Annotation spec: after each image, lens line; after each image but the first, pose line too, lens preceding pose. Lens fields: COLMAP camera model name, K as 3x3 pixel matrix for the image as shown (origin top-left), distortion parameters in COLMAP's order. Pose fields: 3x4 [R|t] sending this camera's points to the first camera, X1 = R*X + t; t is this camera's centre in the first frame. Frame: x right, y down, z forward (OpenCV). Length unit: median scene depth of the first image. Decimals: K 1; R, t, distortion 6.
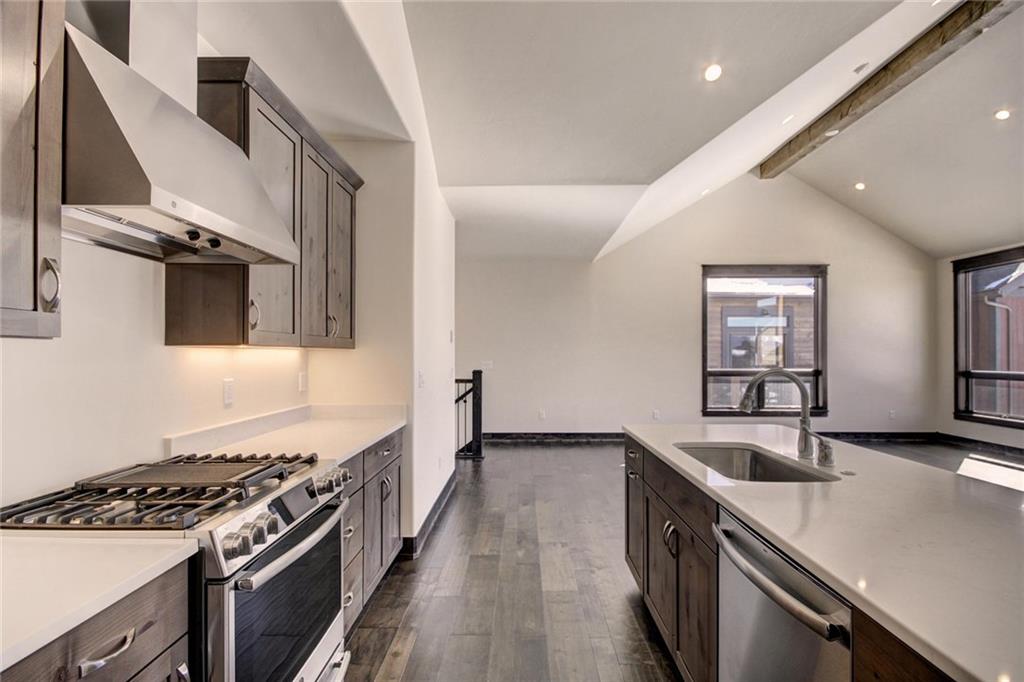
lens RADIAL K [[483.8, 0, 515.9], [0, 483.8, 350.1], [0, 0, 1]] dist [-0.000439, -0.000592]
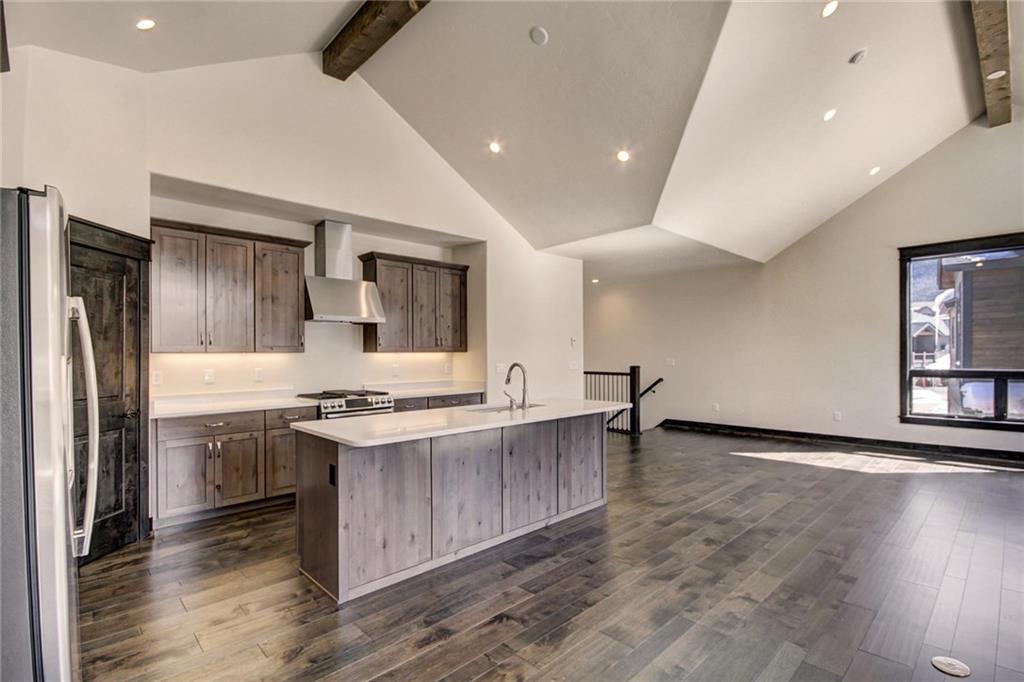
lens RADIAL K [[483.8, 0, 515.9], [0, 483.8, 350.1], [0, 0, 1]] dist [-0.000439, -0.000592]
pose [[0.705362, -0.010161, -0.708774, 0.750110], [0.014105, 0.999900, -0.000298, -0.005152], [0.708707, -0.009787, 0.705435, -0.151671]]
